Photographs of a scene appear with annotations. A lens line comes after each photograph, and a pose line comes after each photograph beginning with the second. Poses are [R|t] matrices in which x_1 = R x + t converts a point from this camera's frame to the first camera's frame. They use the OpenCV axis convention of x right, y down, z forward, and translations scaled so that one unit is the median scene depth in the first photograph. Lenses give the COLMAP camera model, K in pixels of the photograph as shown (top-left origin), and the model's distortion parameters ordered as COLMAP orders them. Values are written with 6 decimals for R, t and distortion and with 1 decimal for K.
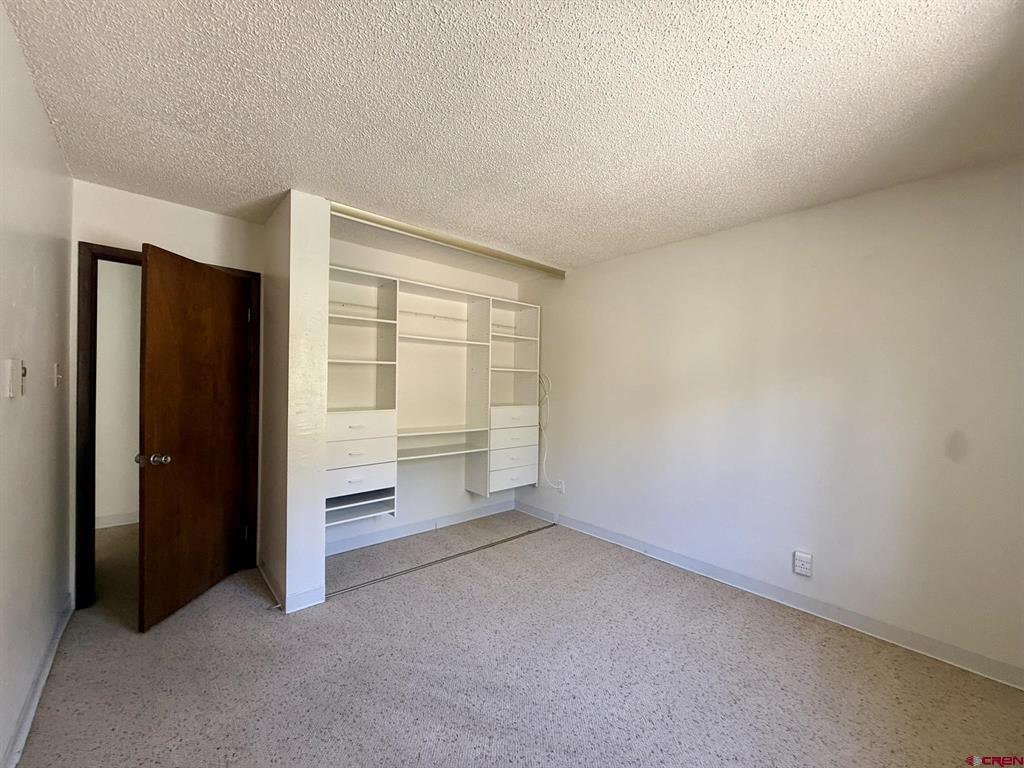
lens RADIAL K [[408.3, 0, 511.4], [0, 408.3, 382.0], [0, 0, 1]] dist [-0.002023, 0.000676]
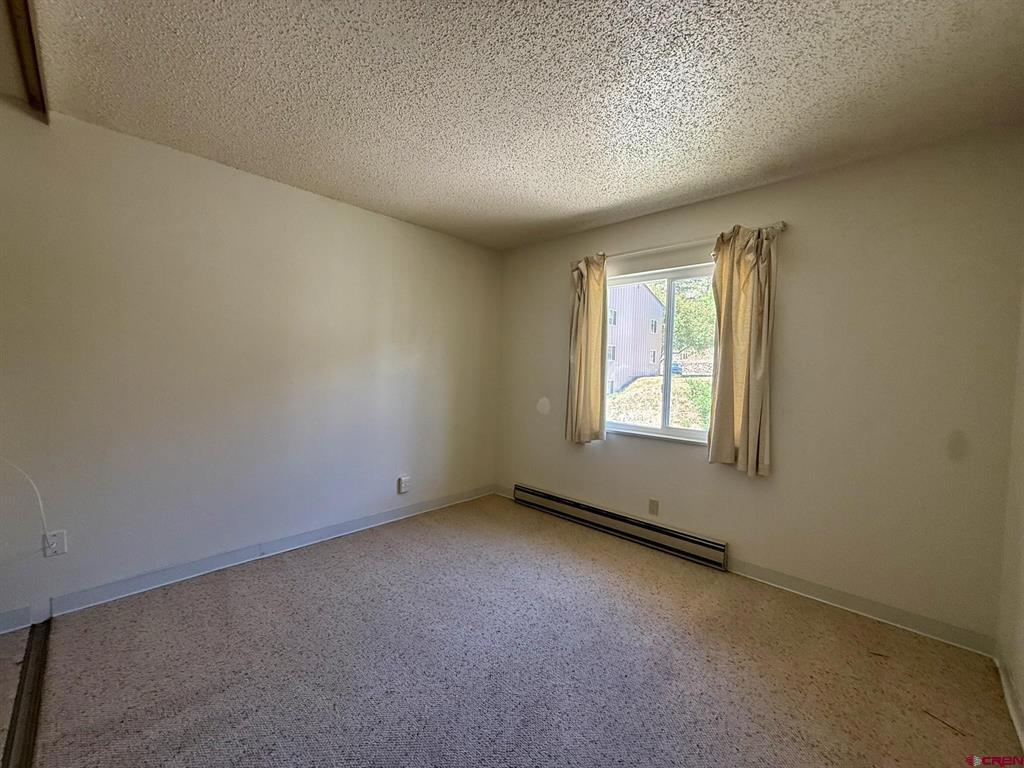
lens RADIAL K [[408.3, 0, 504.0], [0, 408.3, 386.3], [0, 0, 1]] dist [-0.002023, 0.000676]
pose [[-0.059949, -0.069876, 0.995753, -0.583177], [-0.027323, 0.997288, 0.068339, 0.010342], [-0.997827, -0.023110, -0.061696, 0.674011]]
